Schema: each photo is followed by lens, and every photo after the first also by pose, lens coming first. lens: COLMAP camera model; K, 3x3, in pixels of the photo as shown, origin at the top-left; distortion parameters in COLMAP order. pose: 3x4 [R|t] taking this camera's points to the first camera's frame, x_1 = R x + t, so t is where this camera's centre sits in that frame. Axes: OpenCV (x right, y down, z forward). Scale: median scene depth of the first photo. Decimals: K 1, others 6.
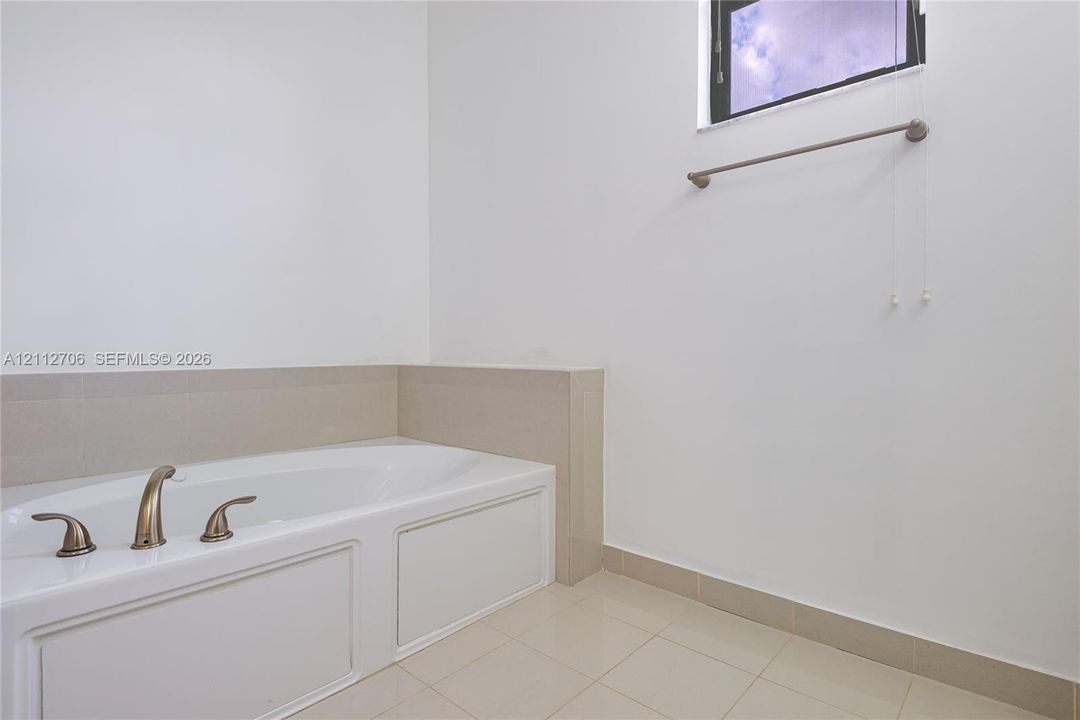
lens RADIAL K [[538.2, 0, 542.5], [0, 538.2, 355.7], [0, 0, 1]] dist [-0.003304, -0.001114]
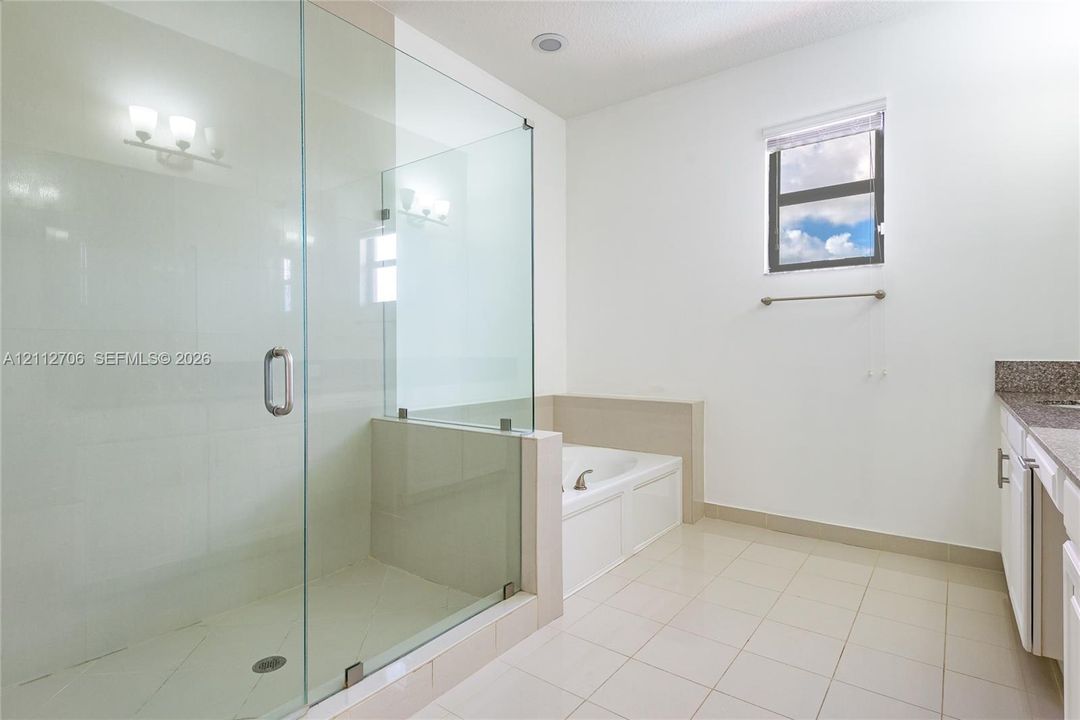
lens RADIAL K [[531.2, 0, 541.6], [0, 531.2, 355.6], [0, 0, 1]] dist [0.001028, -0.000202]
pose [[0.998033, -0.004141, 0.062560, -0.558542], [0.004605, 0.999963, -0.007275, -0.120824], [-0.062527, 0.007549, 0.998015, -0.732277]]
